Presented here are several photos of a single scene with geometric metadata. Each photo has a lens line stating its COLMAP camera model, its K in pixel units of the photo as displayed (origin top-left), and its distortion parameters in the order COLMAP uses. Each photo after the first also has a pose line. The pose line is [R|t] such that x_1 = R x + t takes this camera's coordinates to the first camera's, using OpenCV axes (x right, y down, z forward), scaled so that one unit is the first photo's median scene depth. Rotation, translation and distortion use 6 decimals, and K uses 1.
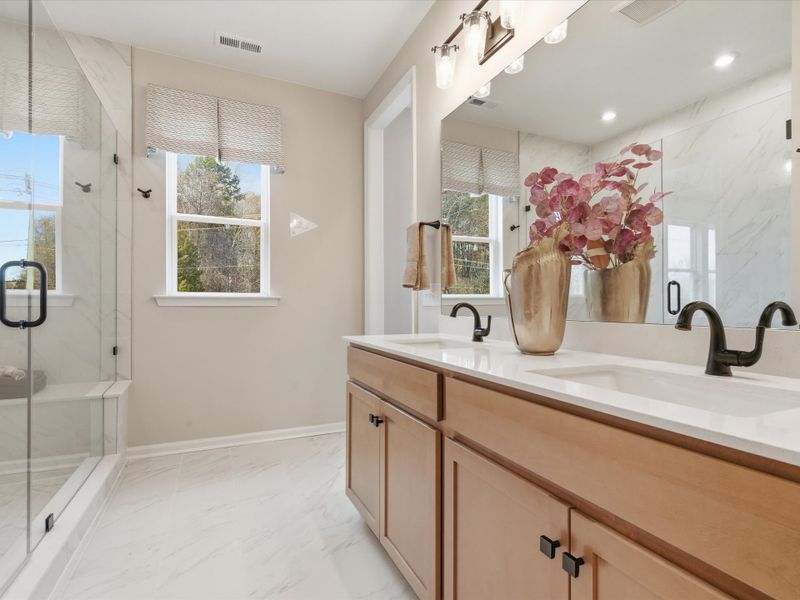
lens RADIAL K [[404.0, 0, 400.0], [0, 404.0, 300.0], [0, 0, 1]] dist [0.002402, 0.000145]
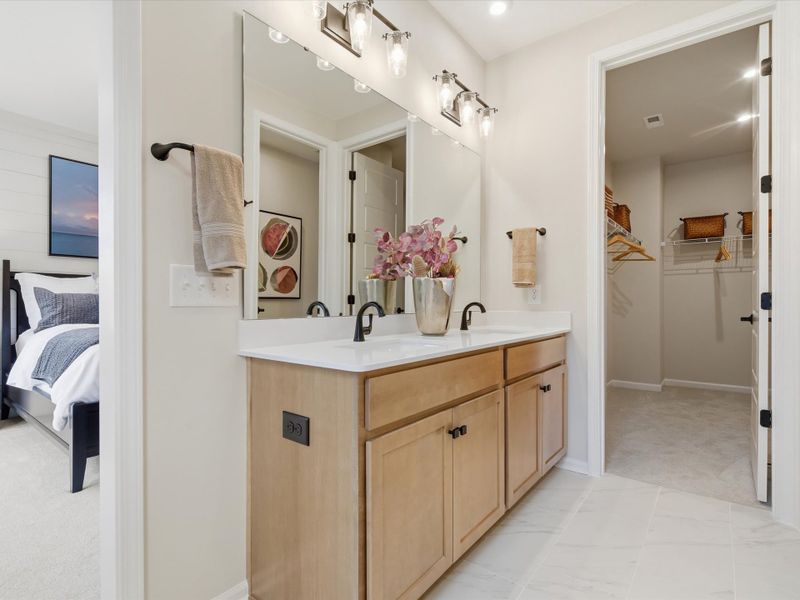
lens RADIAL K [[404.0, 0, 400.0], [0, 404.0, 300.0], [0, 0, 1]] dist [0.002402, 0.000145]
pose [[-0.451023, -0.002428, 0.892509, -0.854547], [-0.015753, 0.999862, -0.005241, 0.005163], [-0.892374, -0.016424, -0.450999, 1.585234]]
